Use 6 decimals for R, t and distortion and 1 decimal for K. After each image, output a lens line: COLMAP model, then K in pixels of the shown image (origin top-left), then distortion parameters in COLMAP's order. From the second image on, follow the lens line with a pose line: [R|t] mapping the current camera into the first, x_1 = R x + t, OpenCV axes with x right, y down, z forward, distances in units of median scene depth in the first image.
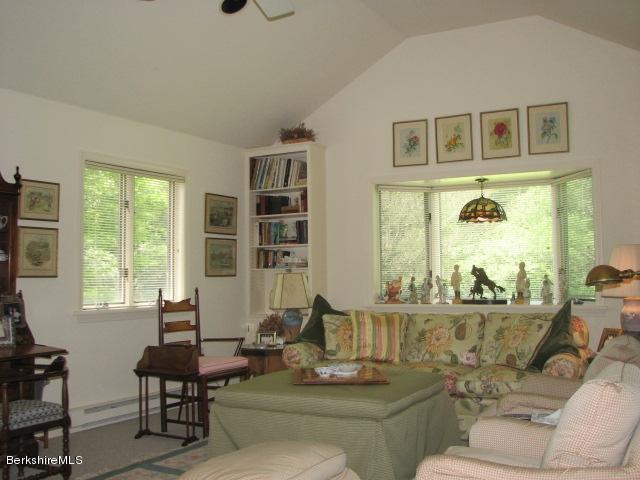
lens RADIAL K [[685.8, 0, 320.0], [0, 685.8, 240.0], [0, 0, 1]] dist [-0.195366, 0.218611]
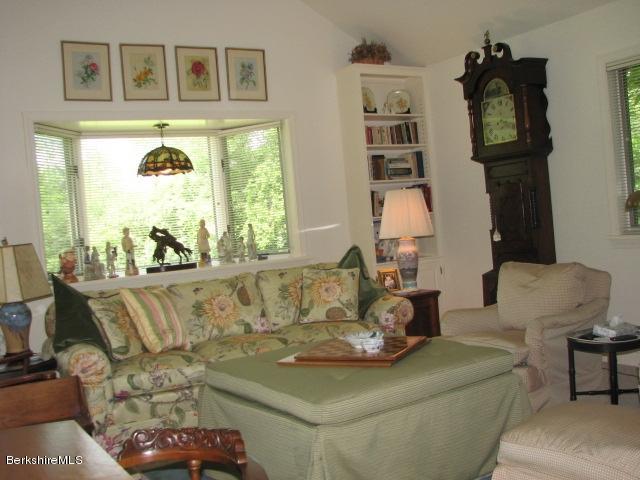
lens RADIAL K [[685.8, 0, 320.0], [0, 685.8, 240.0], [0, 0, 1]] dist [-0.195366, 0.218611]
pose [[0.476388, -0.058096, 0.877314, -0.424615], [0.039188, 0.998226, 0.044824, 0.025069], [-0.878361, 0.013026, 0.477820, 0.425921]]
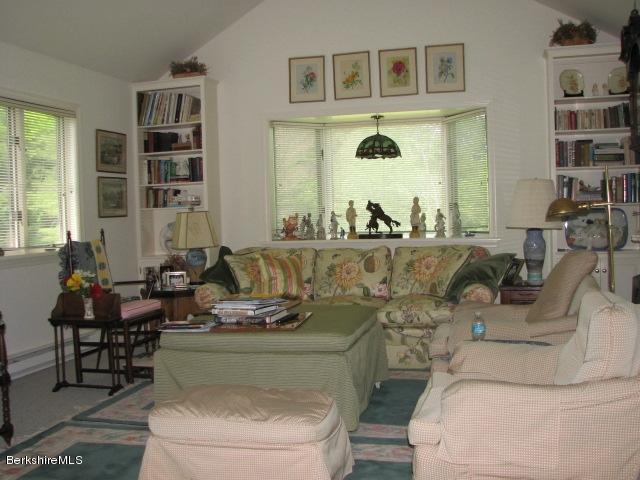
lens RADIAL K [[685.8, 0, 320.0], [0, 685.8, 240.0], [0, 0, 1]] dist [-0.195366, 0.218611]
pose [[0.968653, -0.030125, 0.246586, -0.104238], [0.007796, 0.995817, 0.091035, 0.001685], [-0.248297, -0.086259, 0.964836, 0.017500]]
